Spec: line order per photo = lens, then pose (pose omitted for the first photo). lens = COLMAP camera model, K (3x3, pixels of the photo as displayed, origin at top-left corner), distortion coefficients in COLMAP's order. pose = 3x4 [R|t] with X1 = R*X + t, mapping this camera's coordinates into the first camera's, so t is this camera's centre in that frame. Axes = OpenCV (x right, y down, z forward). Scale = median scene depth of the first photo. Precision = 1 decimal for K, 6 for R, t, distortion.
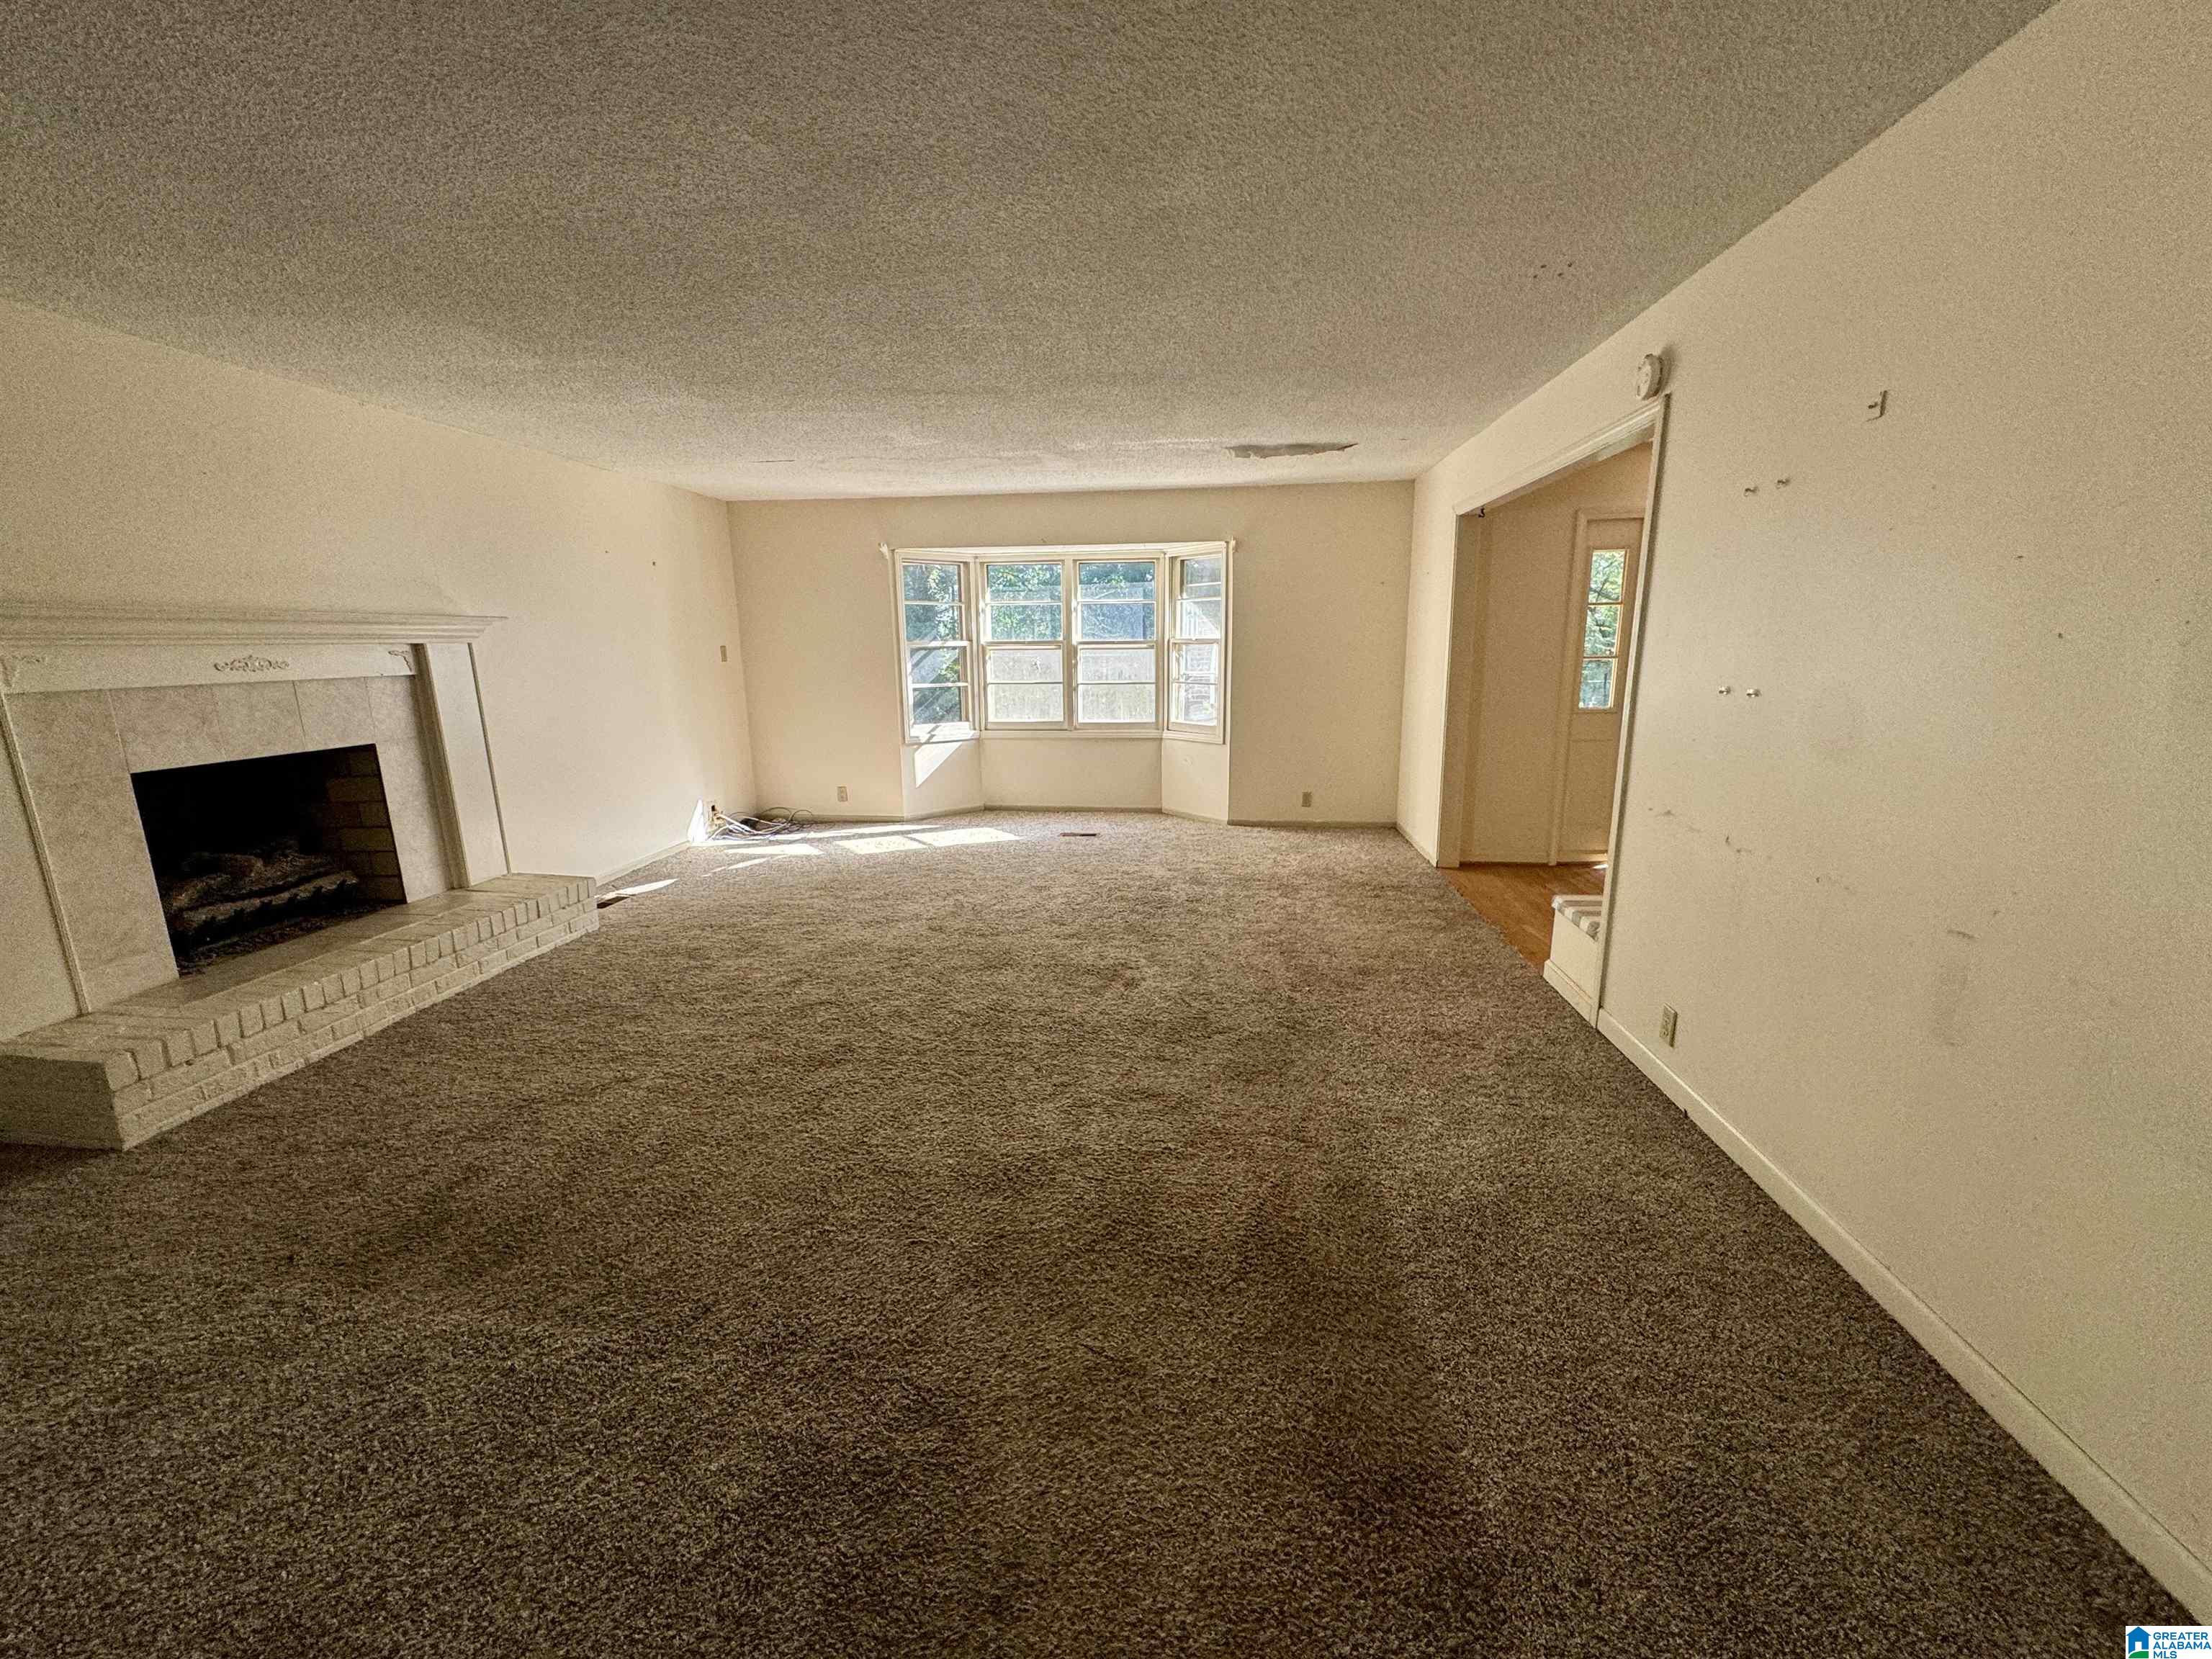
lens RADIAL K [[882.8, 0, 1109.6], [0, 882.8, 829.9], [0, 0, 1]] dist [0.000438, 0.000125]
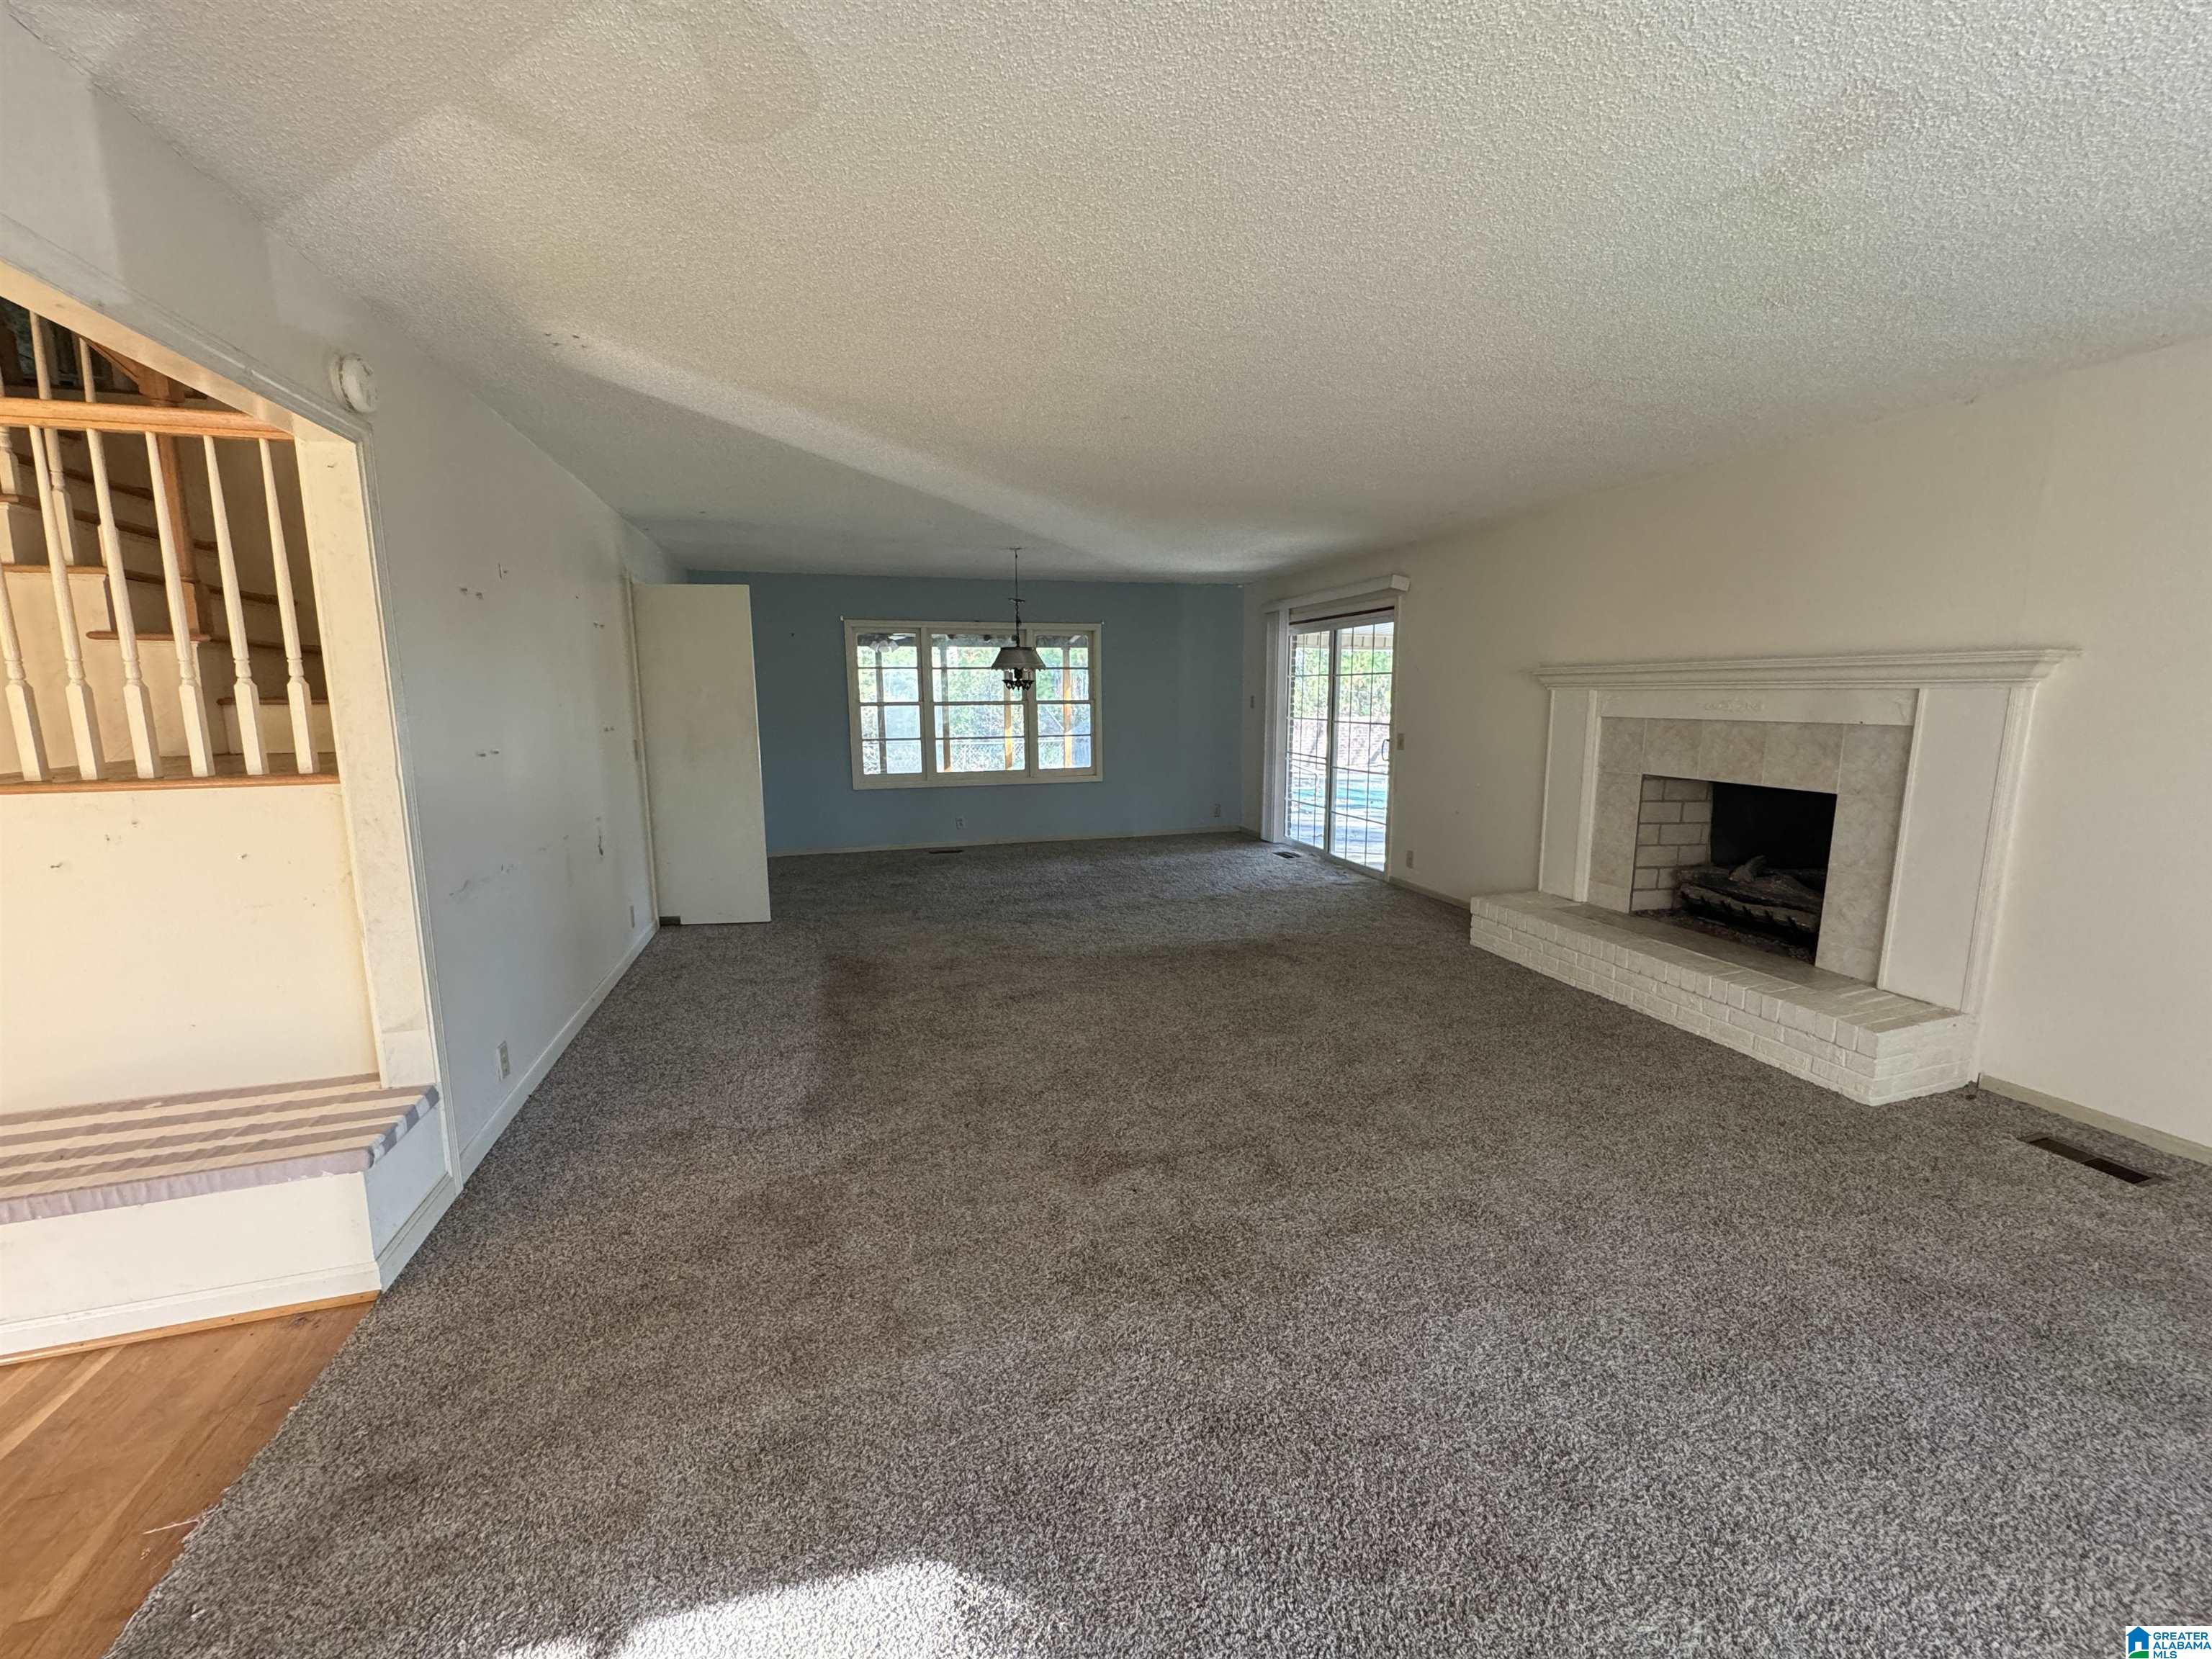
lens RADIAL K [[882.8, 0, 1111.8], [0, 882.8, 824.0], [0, 0, 1]] dist [0.000438, 0.000125]
pose [[-0.913586, 0.076770, -0.399333, 0.262200], [-0.073876, 0.934343, 0.348635, -0.361306], [0.399879, 0.348009, -0.847931, 1.596949]]
